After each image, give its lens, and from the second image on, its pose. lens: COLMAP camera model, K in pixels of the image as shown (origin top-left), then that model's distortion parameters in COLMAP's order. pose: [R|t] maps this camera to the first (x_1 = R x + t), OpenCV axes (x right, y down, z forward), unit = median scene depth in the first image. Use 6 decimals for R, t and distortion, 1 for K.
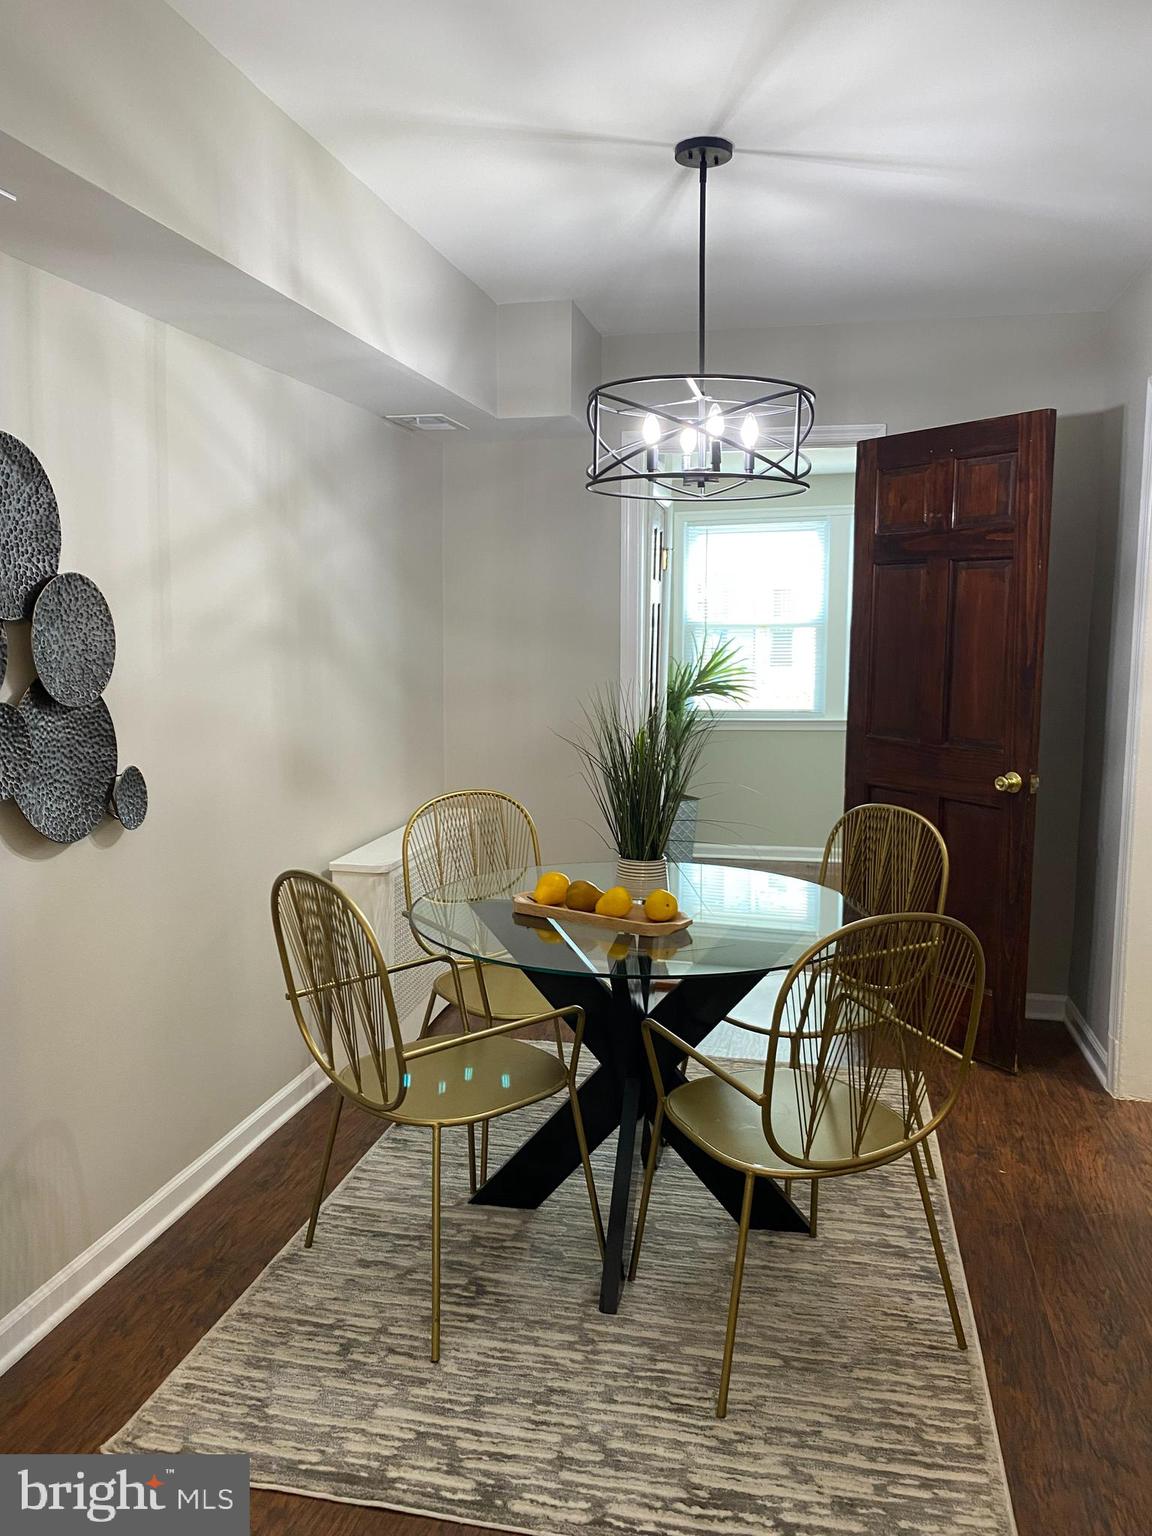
lens RADIAL K [[1161.1, 0, 579.2], [0, 1161.1, 738.5], [0, 0, 1]] dist [0.004747, 0.001155]
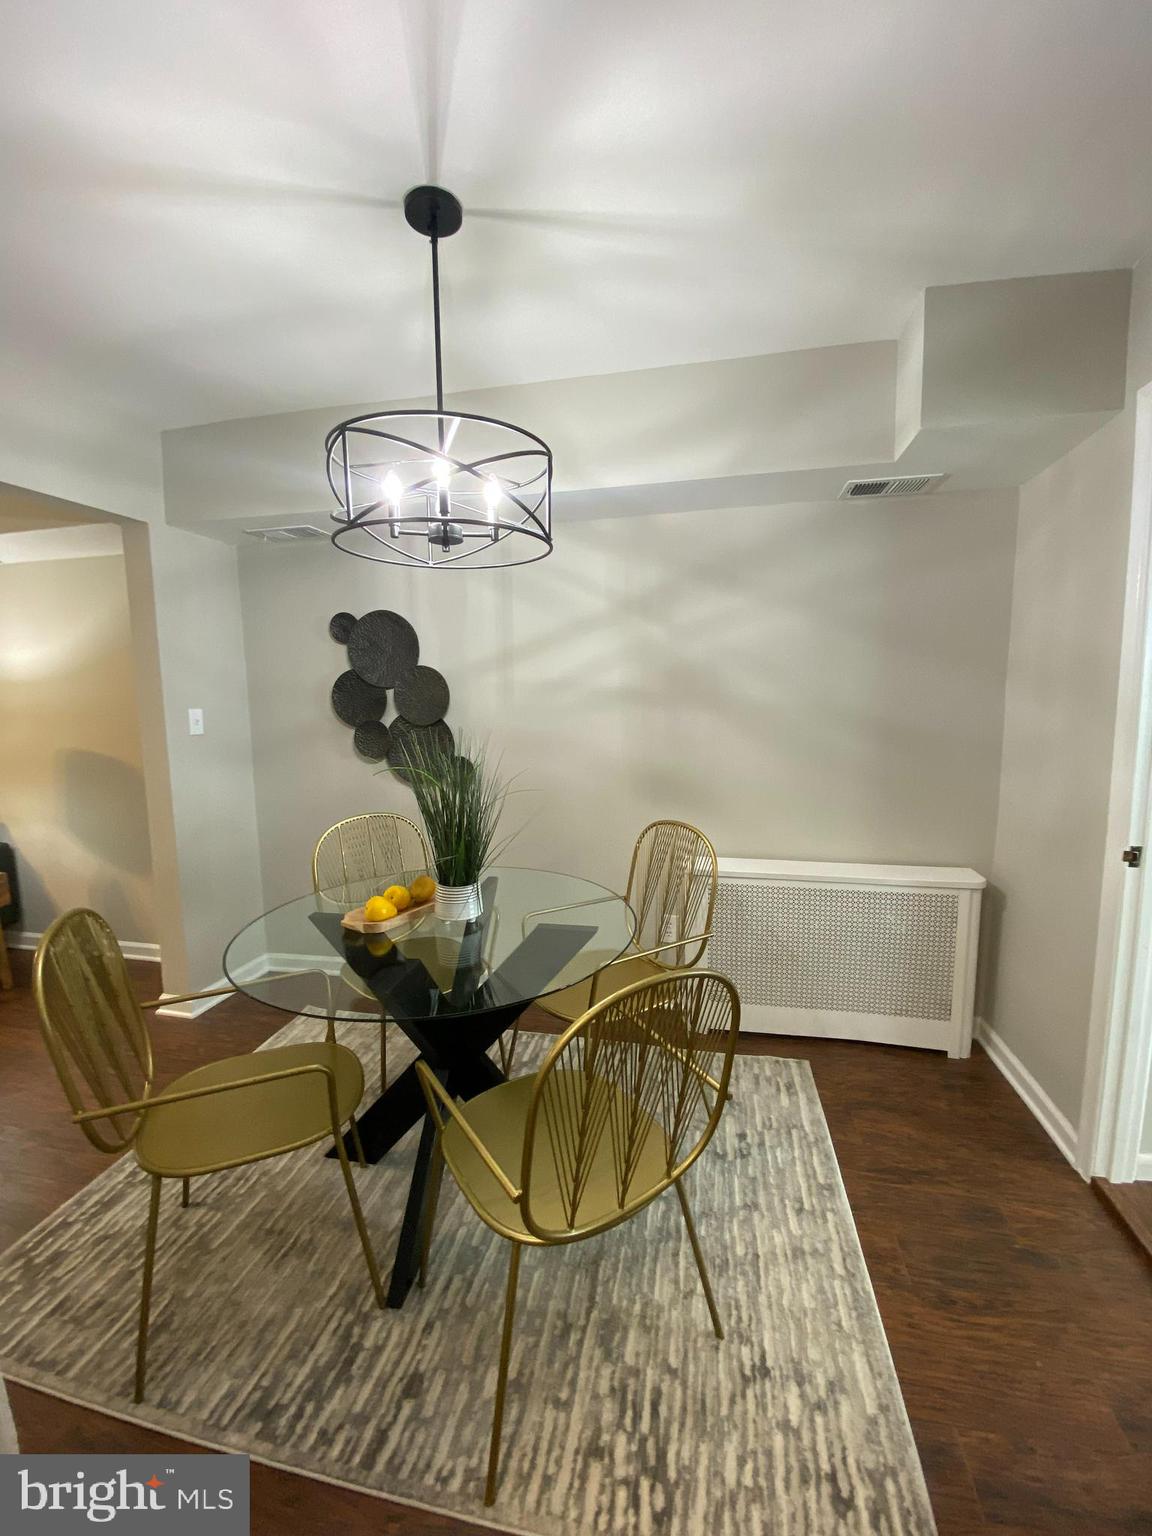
lens RADIAL K [[623.0, 0, 576.0], [0, 623.0, 768.0], [0, 0, 1]] dist [0.015739, -0.018155]
pose [[0.016258, 0.114270, -0.993317, 0.670296], [-0.099369, 0.988714, 0.112114, -0.093649], [0.994918, 0.096882, 0.027430, 1.100486]]
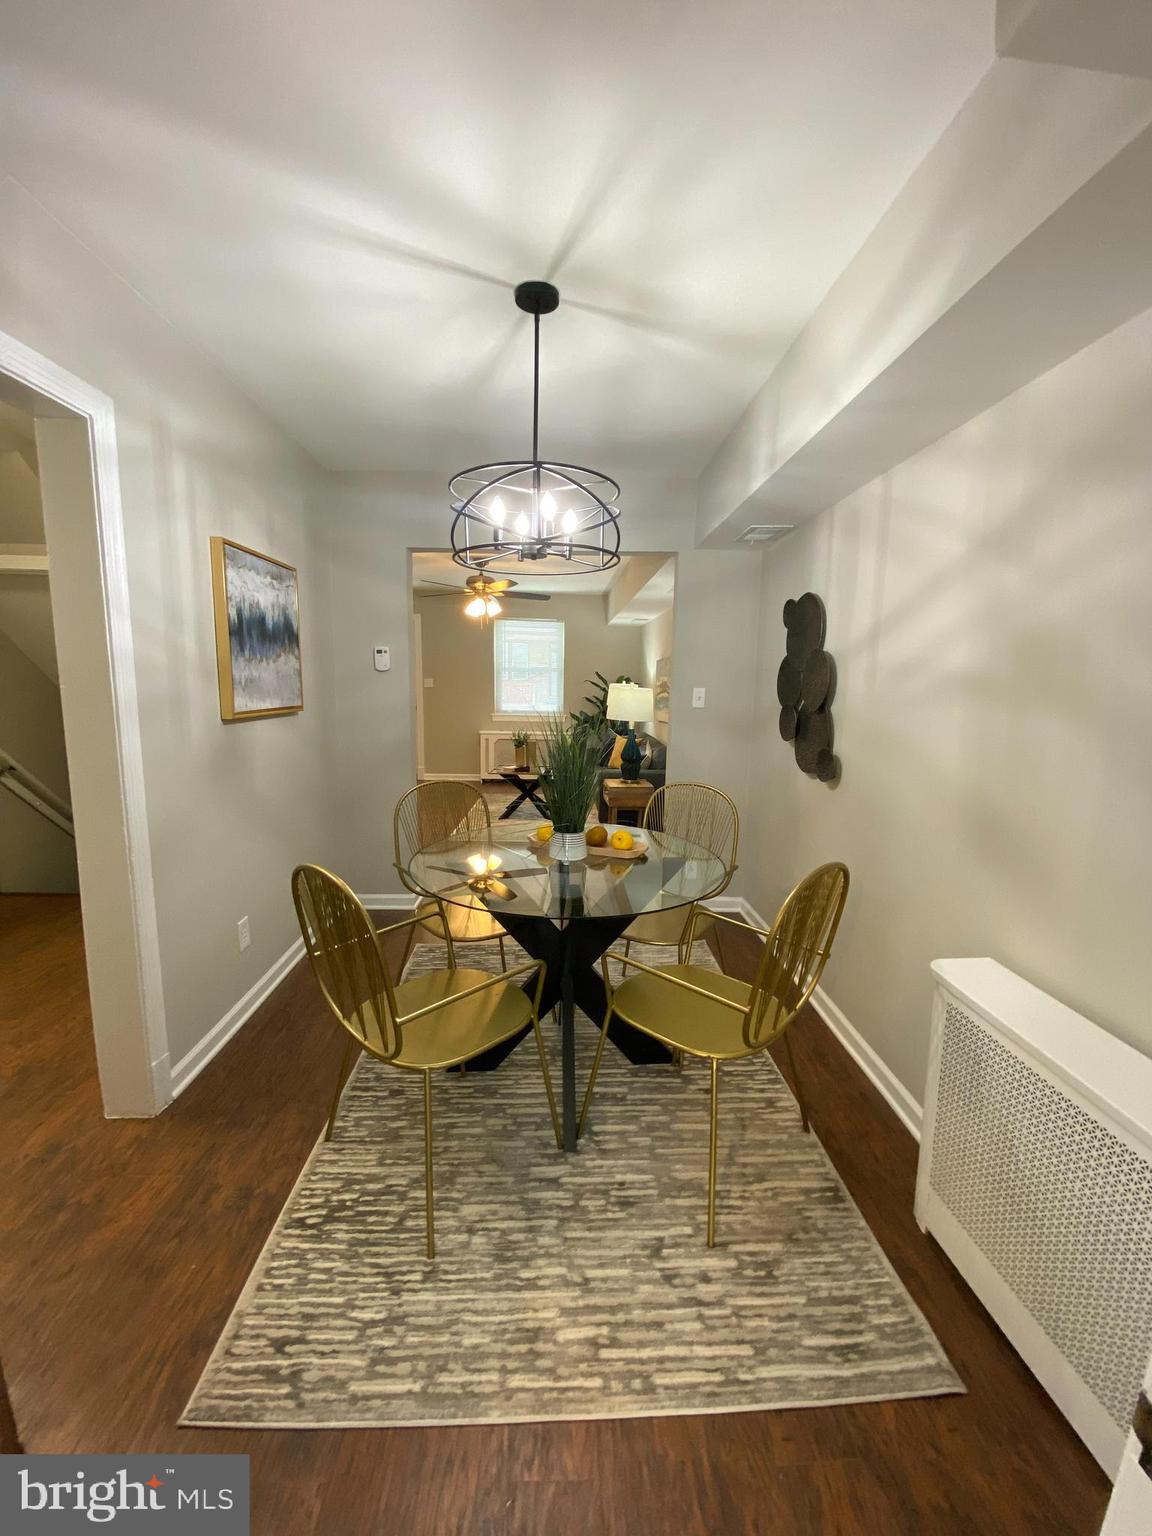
lens RADIAL K [[623.0, 0, 576.0], [0, 623.0, 768.0], [0, 0, 1]] dist [0.015739, -0.018155]
pose [[-0.965567, 0.018766, -0.259477, 0.242090], [-0.046211, 0.969162, 0.242054, -0.157281], [0.256017, 0.245710, -0.934923, 1.713308]]
